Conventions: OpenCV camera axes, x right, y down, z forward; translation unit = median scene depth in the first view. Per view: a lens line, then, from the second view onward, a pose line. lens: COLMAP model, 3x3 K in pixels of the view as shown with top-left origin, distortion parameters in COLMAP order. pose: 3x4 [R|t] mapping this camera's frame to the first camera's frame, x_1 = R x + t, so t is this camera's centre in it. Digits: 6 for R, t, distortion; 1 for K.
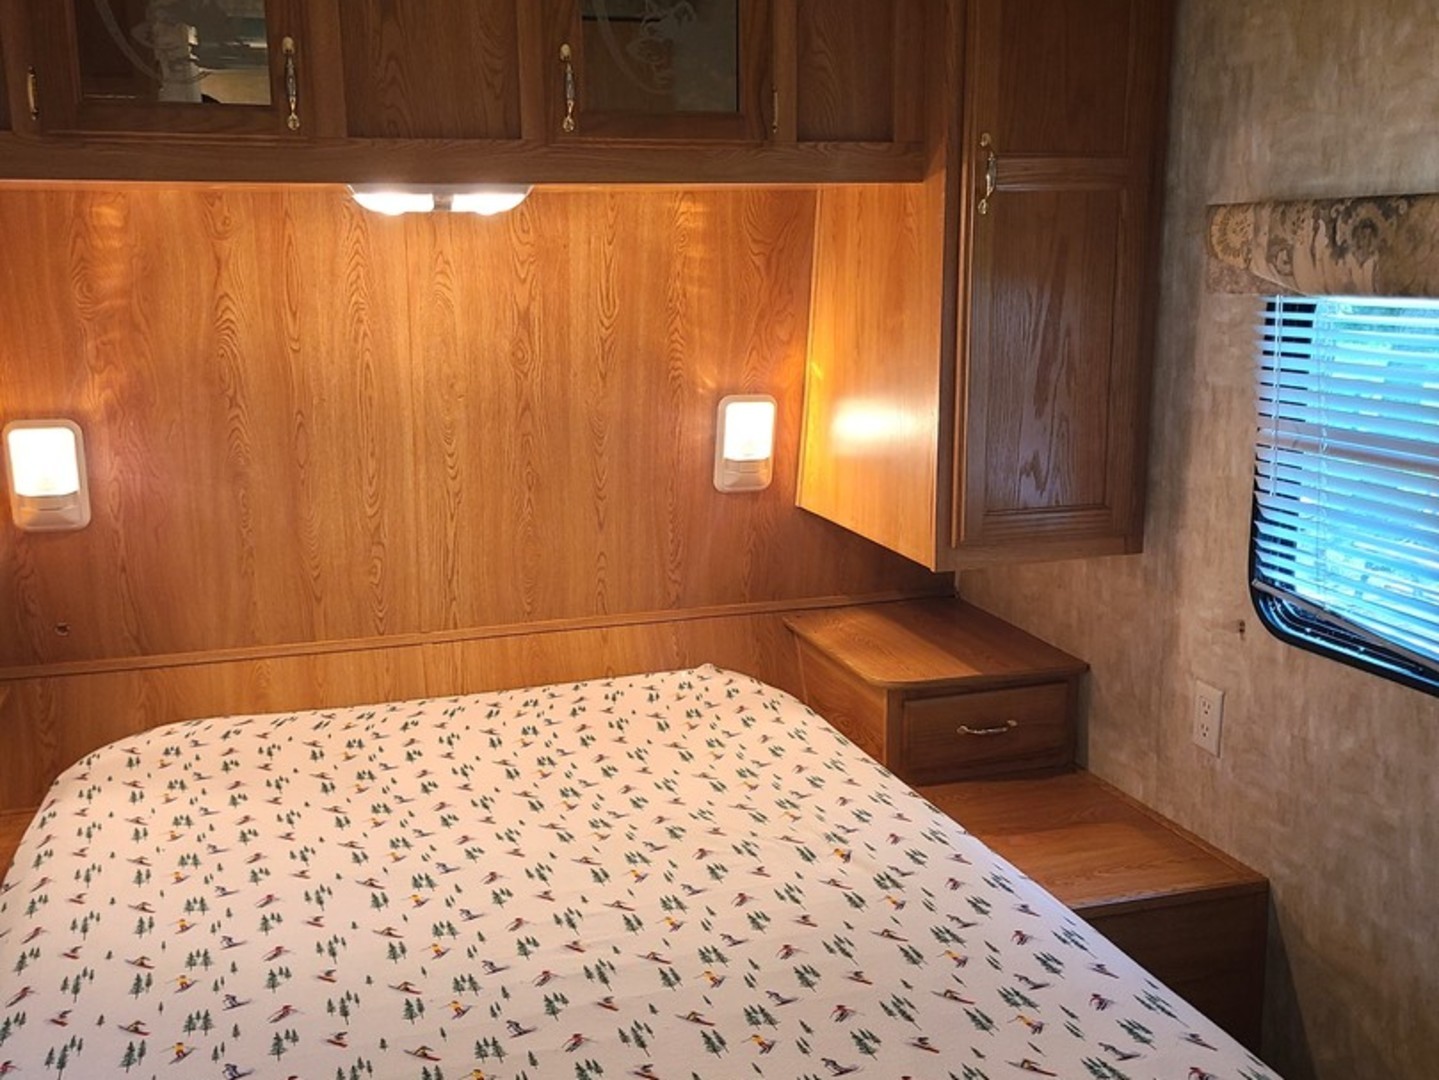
lens RADIAL K [[1502.2, 0, 715.8], [0, 1502.2, 539.2], [0, 0, 1]] dist [0.073630, 0.000000]
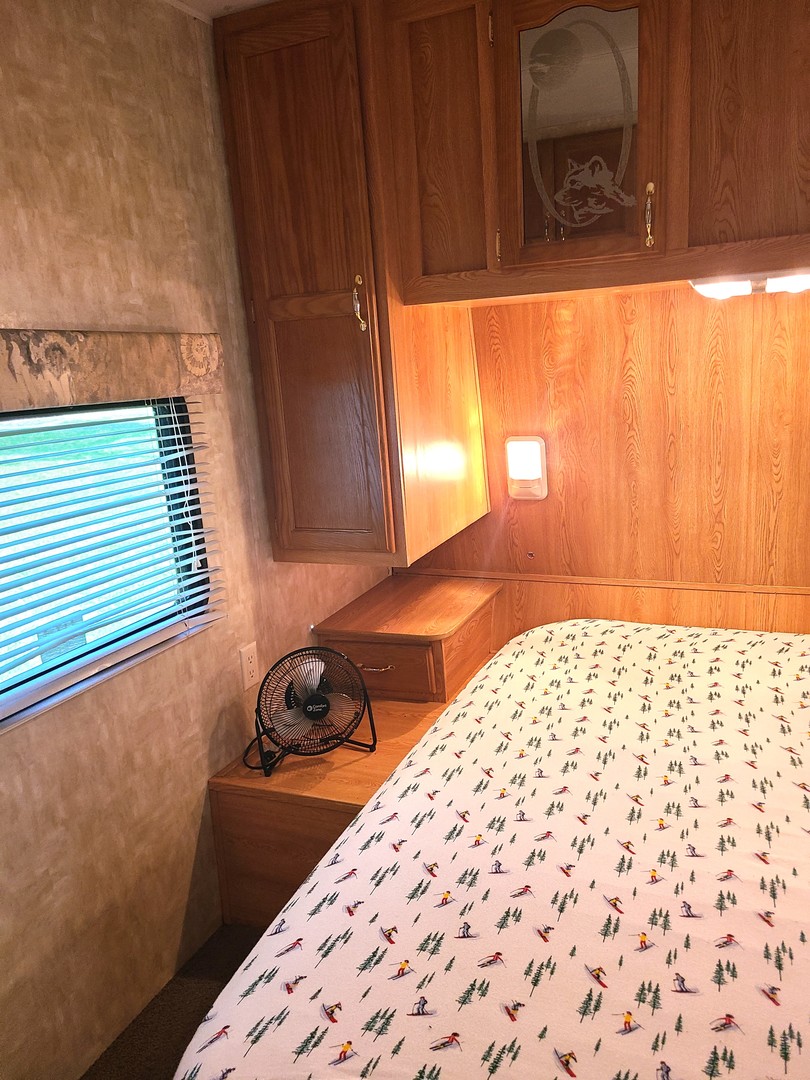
lens RADIAL K [[830.0, 0, 413.2], [0, 830.0, 541.6], [0, 0, 1]] dist [0.067495, -0.036452]
pose [[0.768060, 0.107871, -0.631227, 0.075622], [-0.068301, 0.993887, 0.086740, -0.032063], [0.636725, -0.023508, 0.770733, 0.175778]]
